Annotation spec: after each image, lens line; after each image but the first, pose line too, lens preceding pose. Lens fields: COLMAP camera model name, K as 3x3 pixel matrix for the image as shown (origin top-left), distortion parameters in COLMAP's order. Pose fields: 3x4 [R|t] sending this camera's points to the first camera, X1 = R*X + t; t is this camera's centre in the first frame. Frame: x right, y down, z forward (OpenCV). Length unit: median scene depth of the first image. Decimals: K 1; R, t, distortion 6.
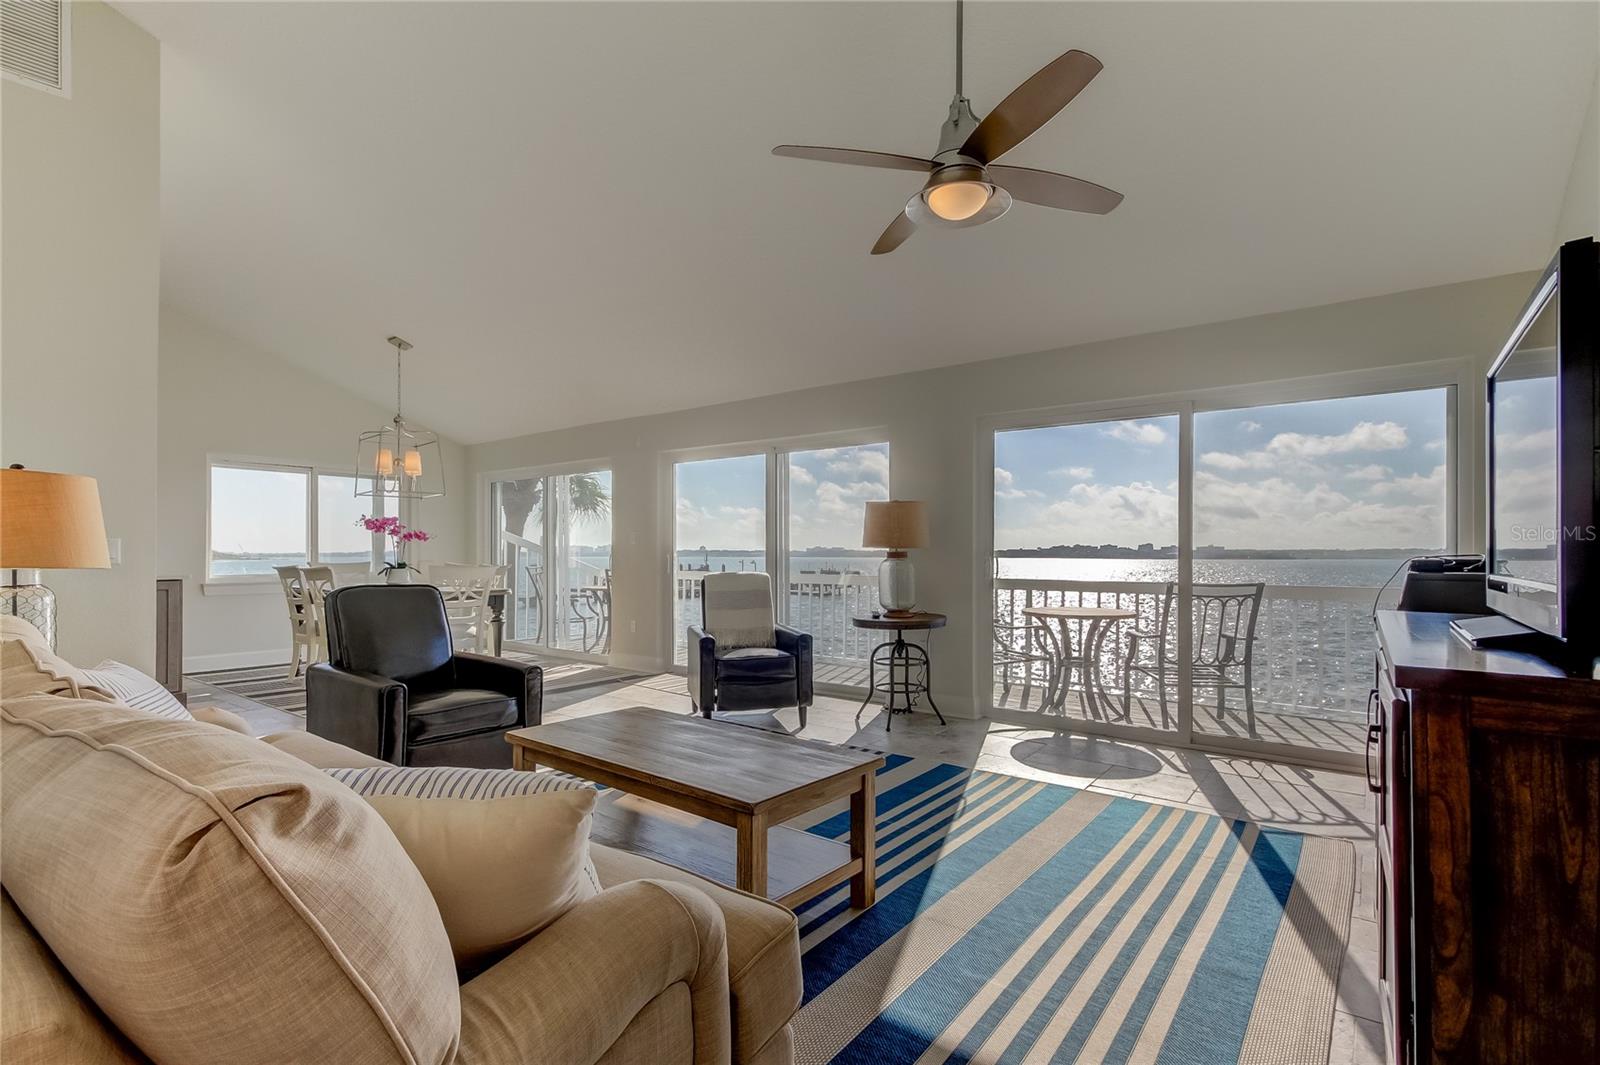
lens RADIAL K [[751.0, 0, 804.3], [0, 751.0, 542.0], [0, 0, 1]] dist [0.002436, -0.000363]
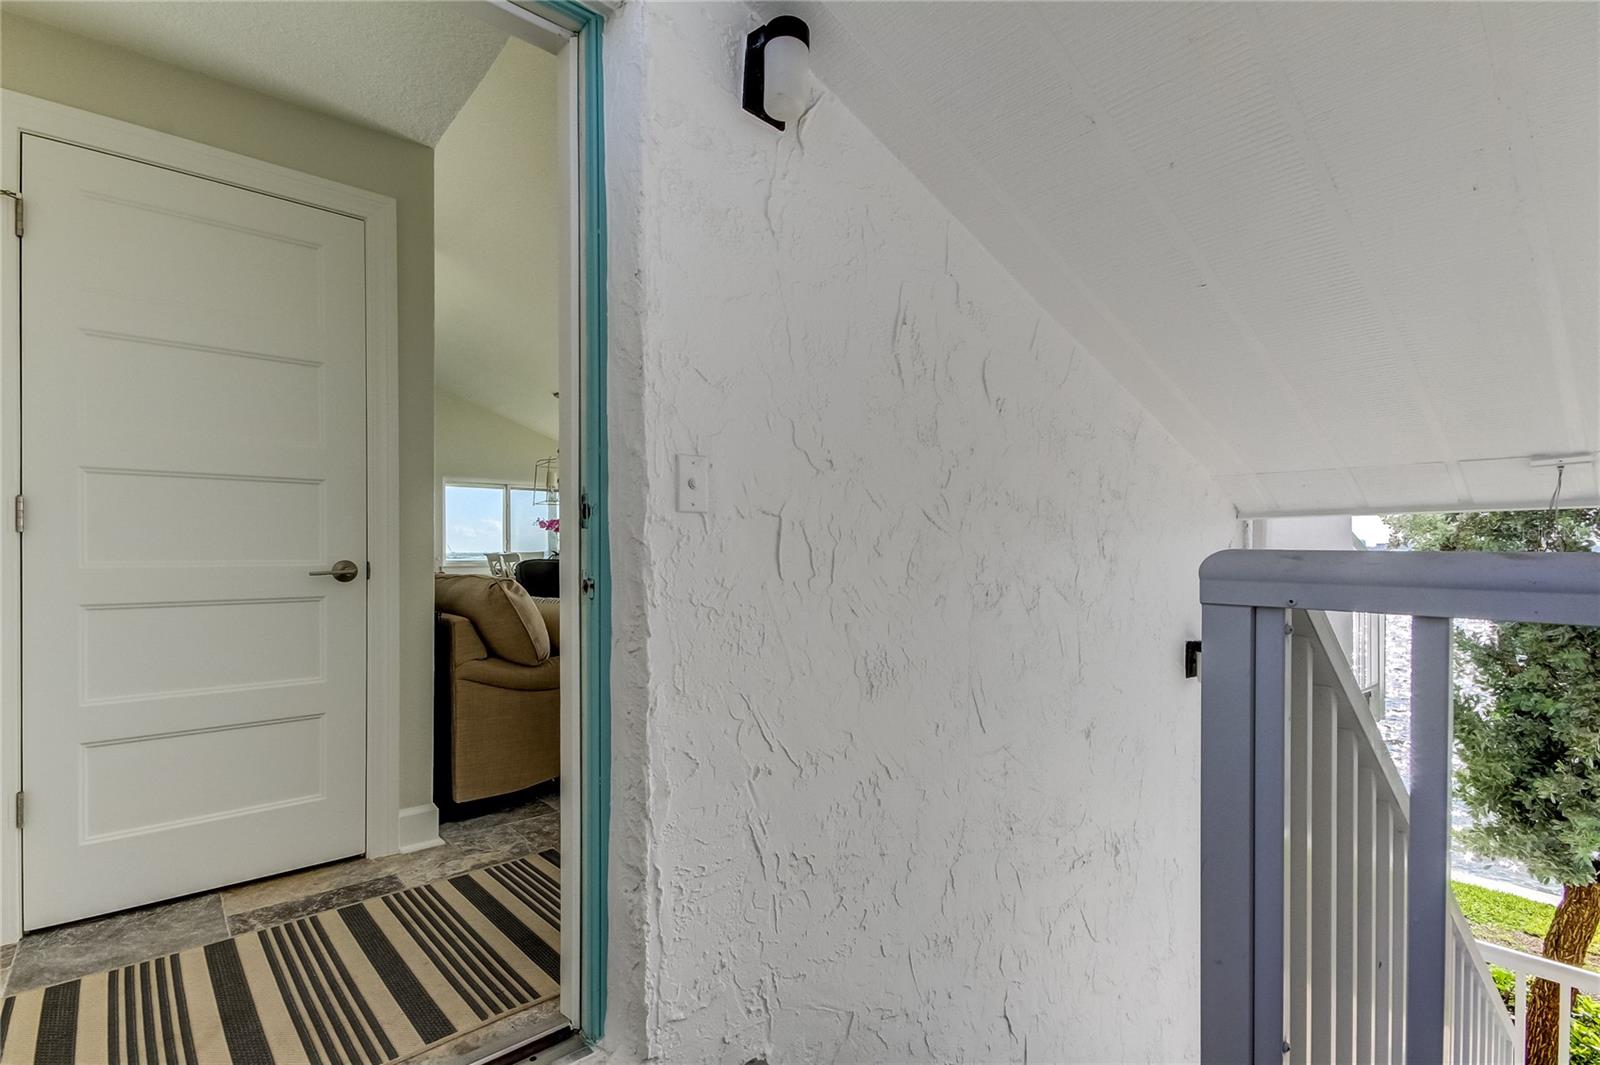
lens RADIAL K [[751.0, 0, 804.3], [0, 751.0, 542.0], [0, 0, 1]] dist [0.002436, -0.000363]
pose [[0.980197, -0.002585, -0.198009, 0.139615], [0.002512, 0.999997, -0.000617, 0.008651], [0.198010, 0.000107, 0.980200, -0.220955]]
